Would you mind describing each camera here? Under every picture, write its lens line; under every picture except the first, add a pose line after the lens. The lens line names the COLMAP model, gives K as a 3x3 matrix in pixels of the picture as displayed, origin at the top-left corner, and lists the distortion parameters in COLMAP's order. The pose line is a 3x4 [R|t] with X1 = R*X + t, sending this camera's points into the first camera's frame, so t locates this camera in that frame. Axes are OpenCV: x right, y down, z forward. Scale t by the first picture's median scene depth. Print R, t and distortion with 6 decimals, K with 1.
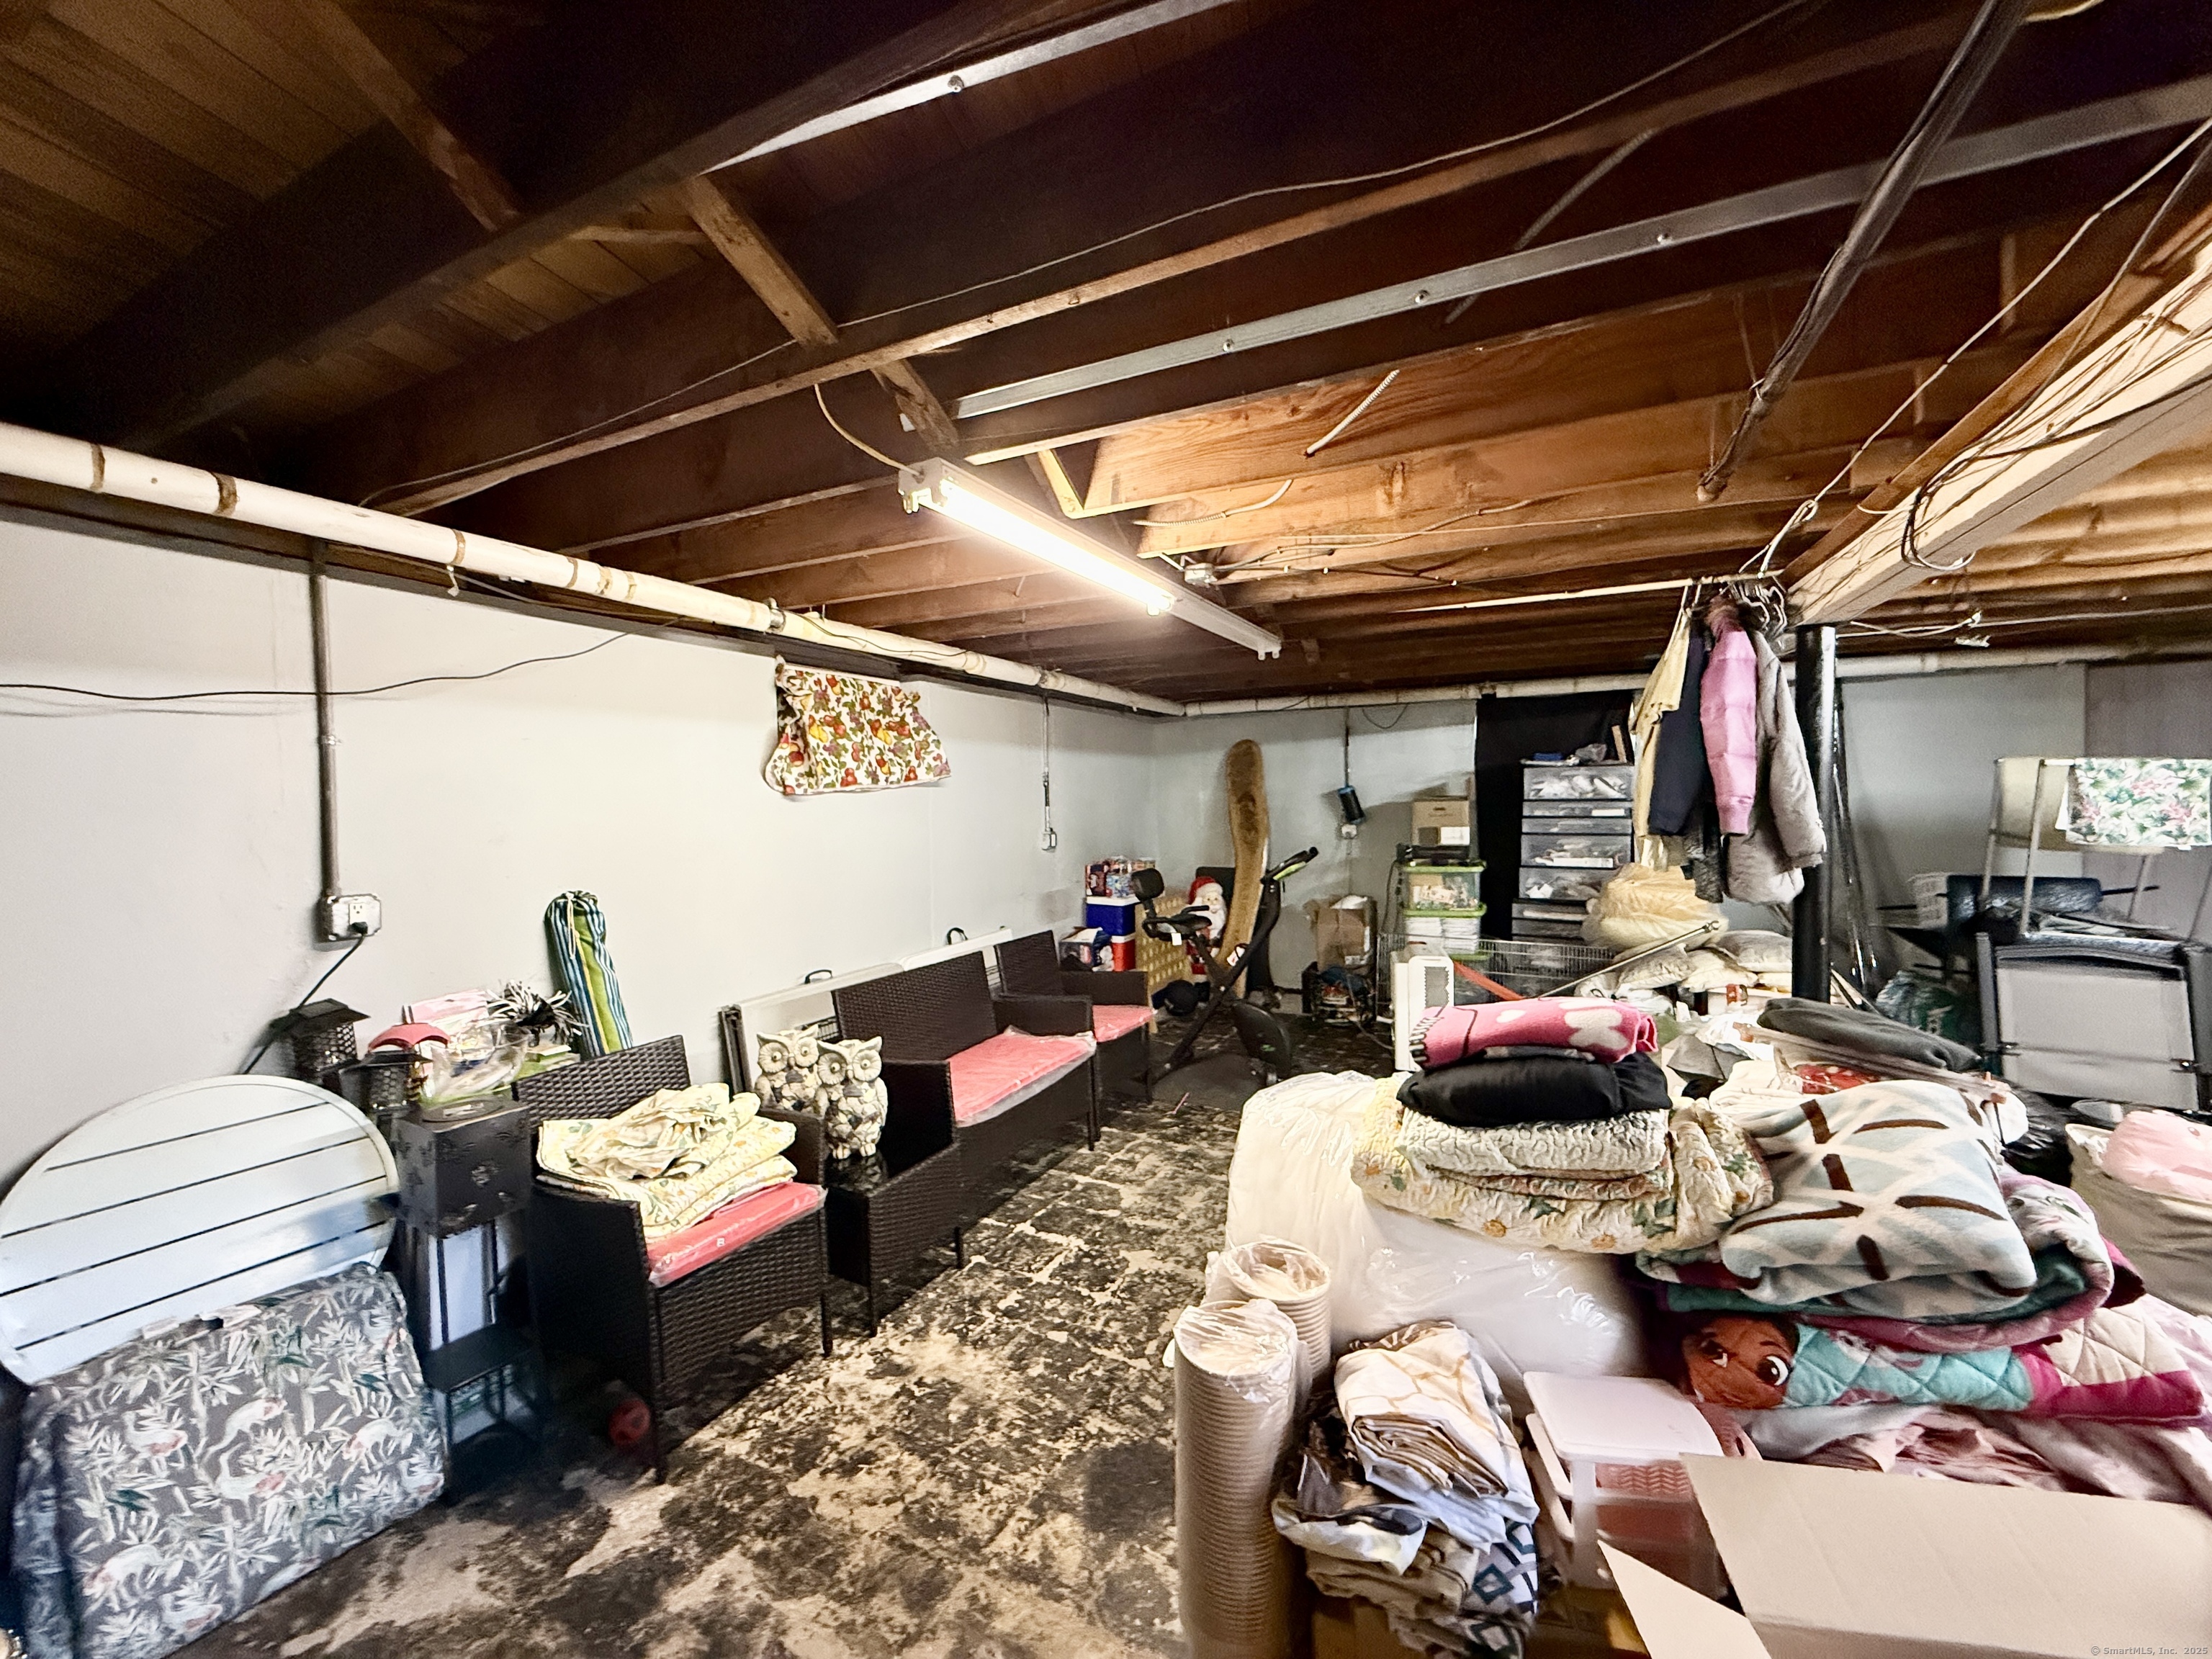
lens RADIAL K [[895.8, 0, 1090.2], [0, 895.8, 827.5], [0, 0, 1]] dist [0.003939, 0.000479]
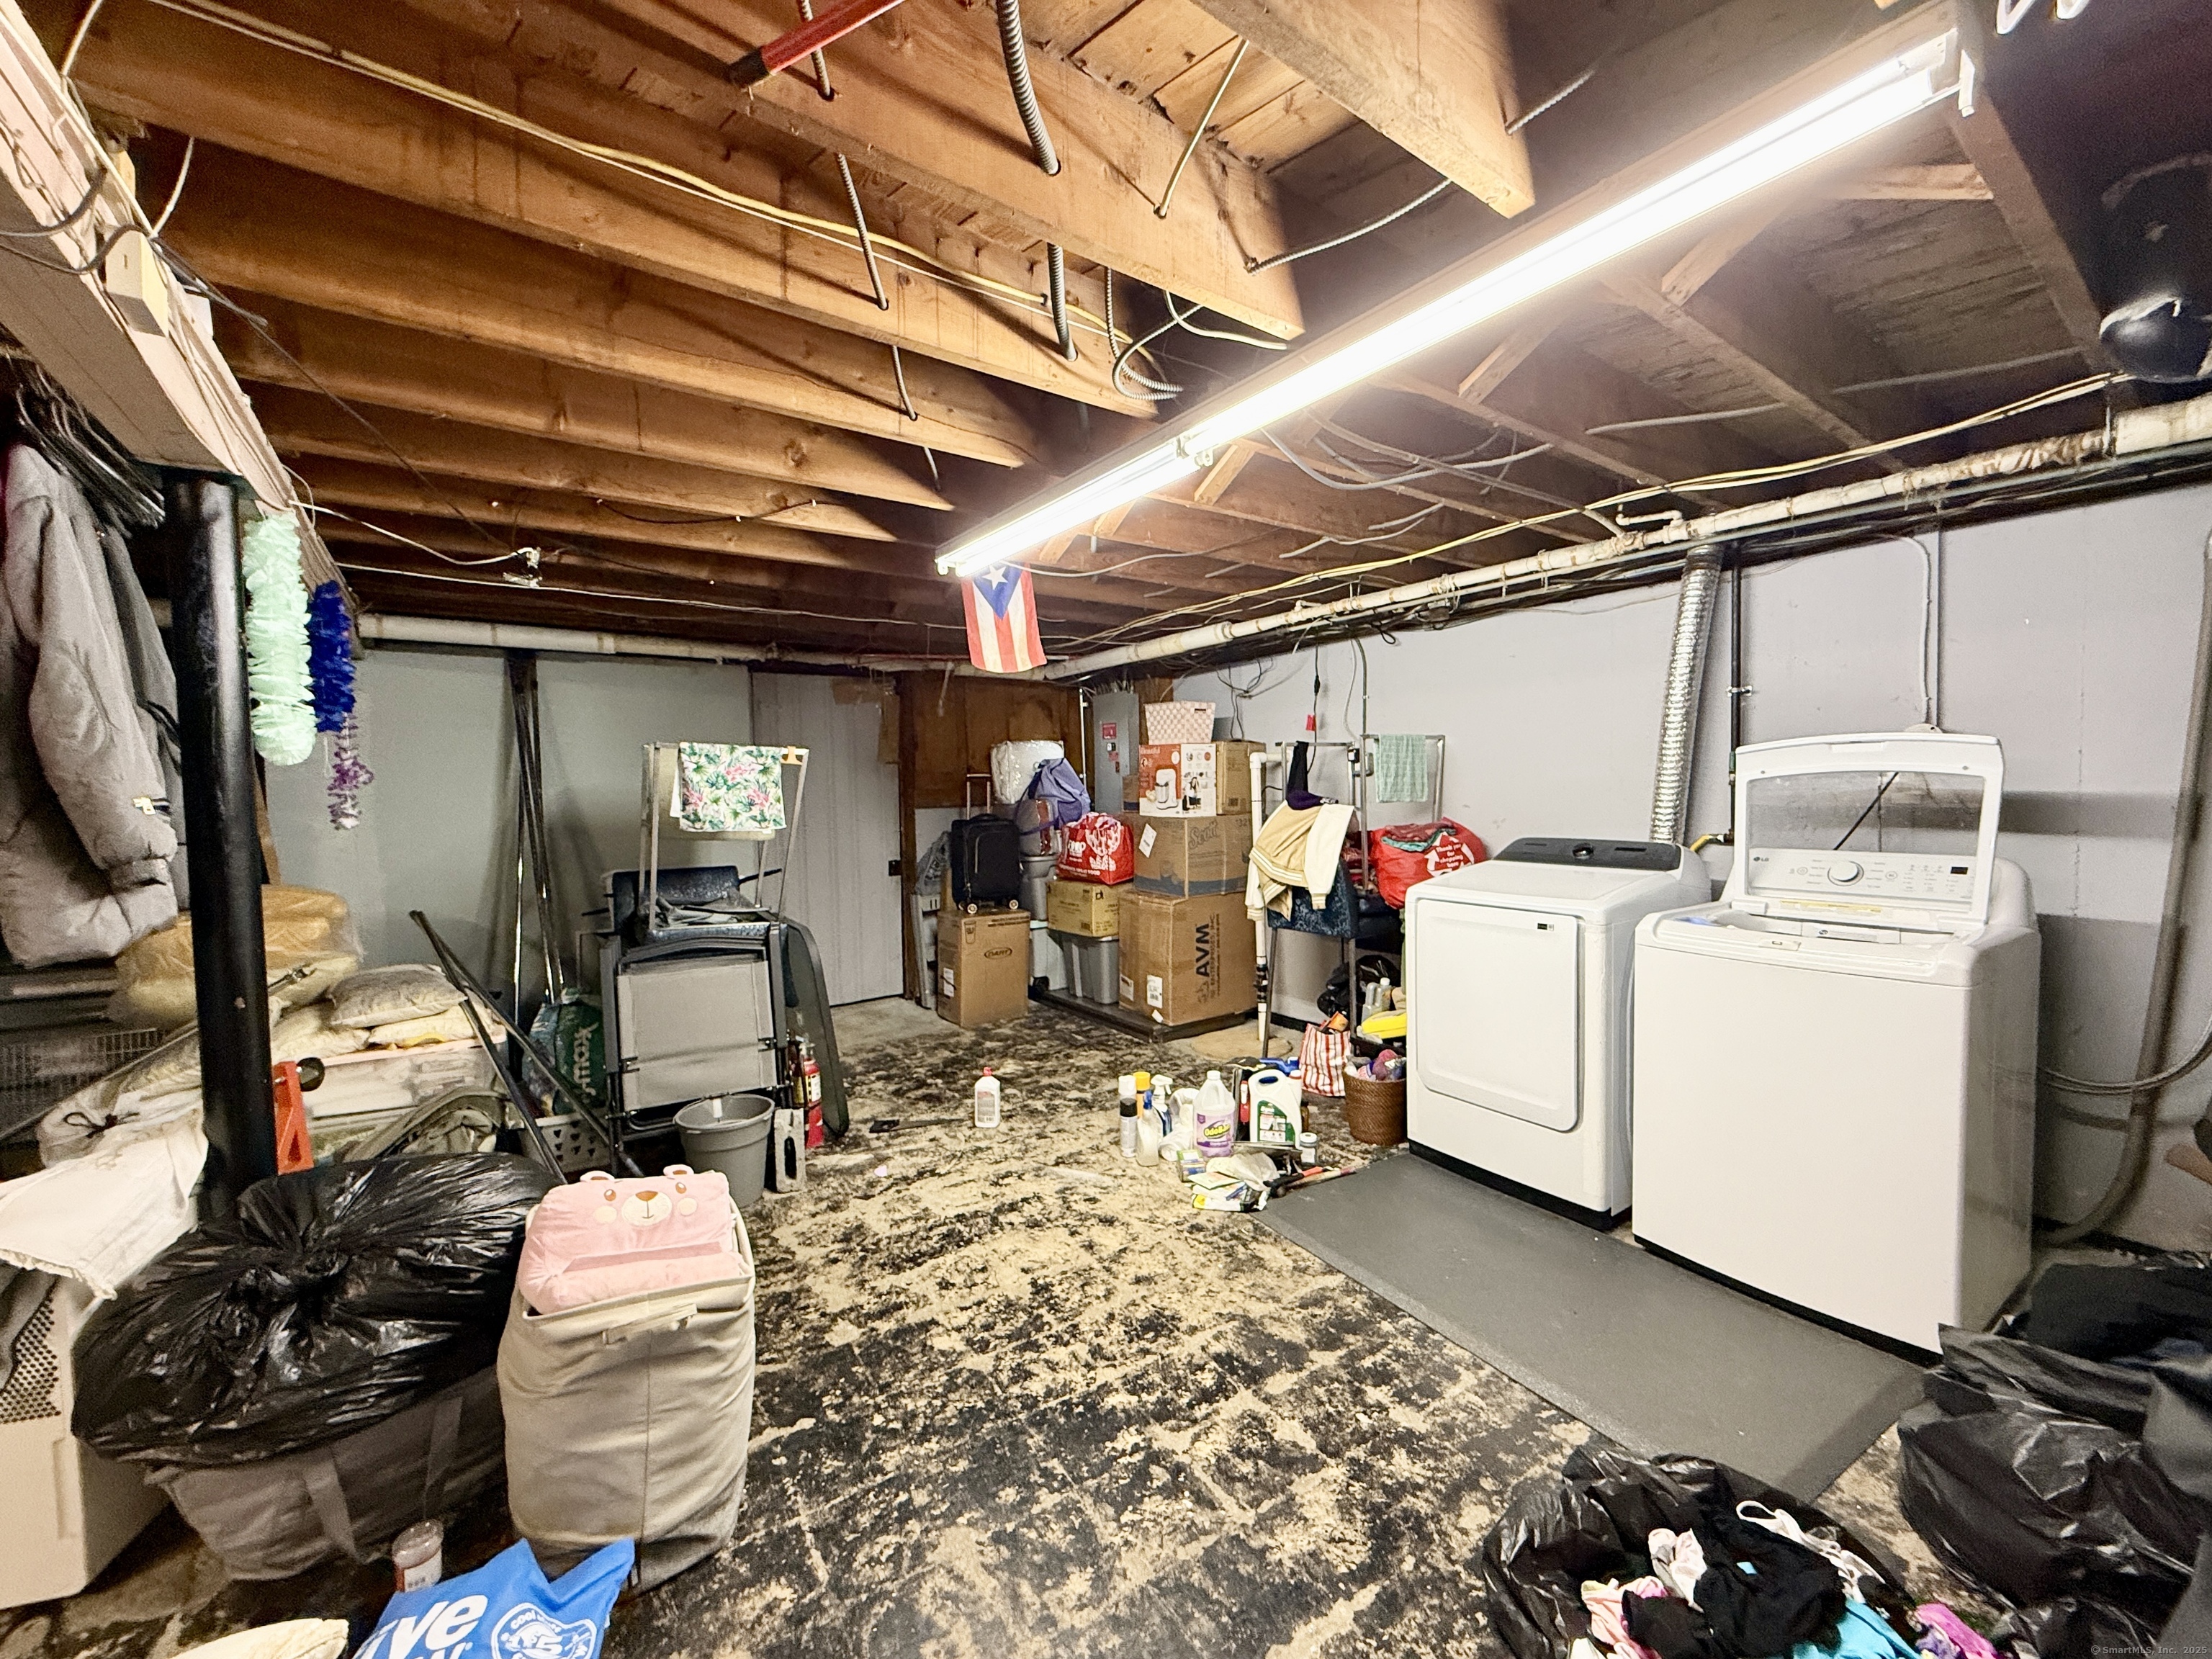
lens RADIAL K [[895.8, 0, 1117.7], [0, 895.8, 830.5], [0, 0, 1]] dist [0.003939, 0.000479]
pose [[0.468643, -0.030212, 0.882871, 0.472267], [0.043232, 0.999002, 0.011238, 0.025994], [-0.882329, 0.032902, 0.469481, 0.152765]]
